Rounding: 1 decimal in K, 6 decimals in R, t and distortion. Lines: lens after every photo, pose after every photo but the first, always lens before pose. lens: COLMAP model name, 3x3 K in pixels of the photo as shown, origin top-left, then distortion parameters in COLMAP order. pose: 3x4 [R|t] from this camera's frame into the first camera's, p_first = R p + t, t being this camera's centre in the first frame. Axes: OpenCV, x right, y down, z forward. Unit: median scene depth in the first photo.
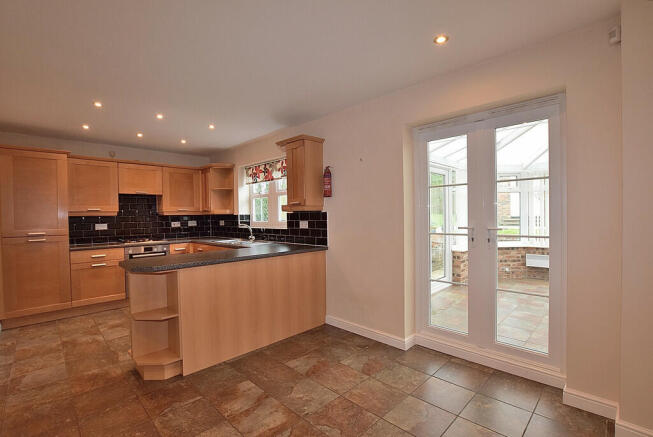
lens RADIAL K [[305.6, 0, 330.9], [0, 305.6, 218.1], [0, 0, 1]] dist [-0.032942, 0.006042]
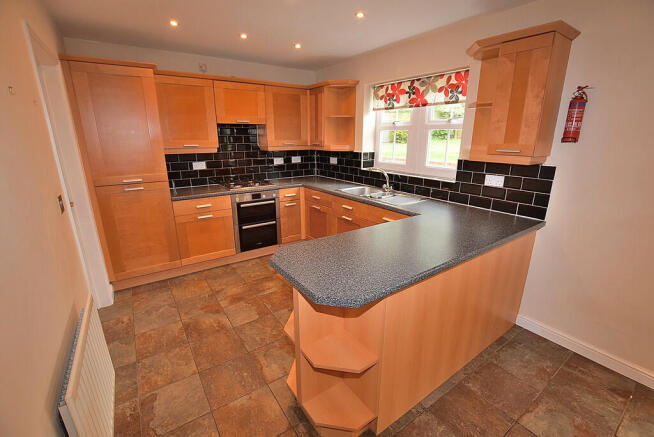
lens RADIAL K [[291.0, 0, 327.0], [0, 291.0, 218.5], [0, 0, 1]] dist [-0.030043, 0.000398]
pose [[0.984137, 0.066480, -0.164480, -0.282290], [-0.019997, 0.962794, 0.269494, -0.050645], [0.176277, -0.261930, 0.948852, 0.277310]]
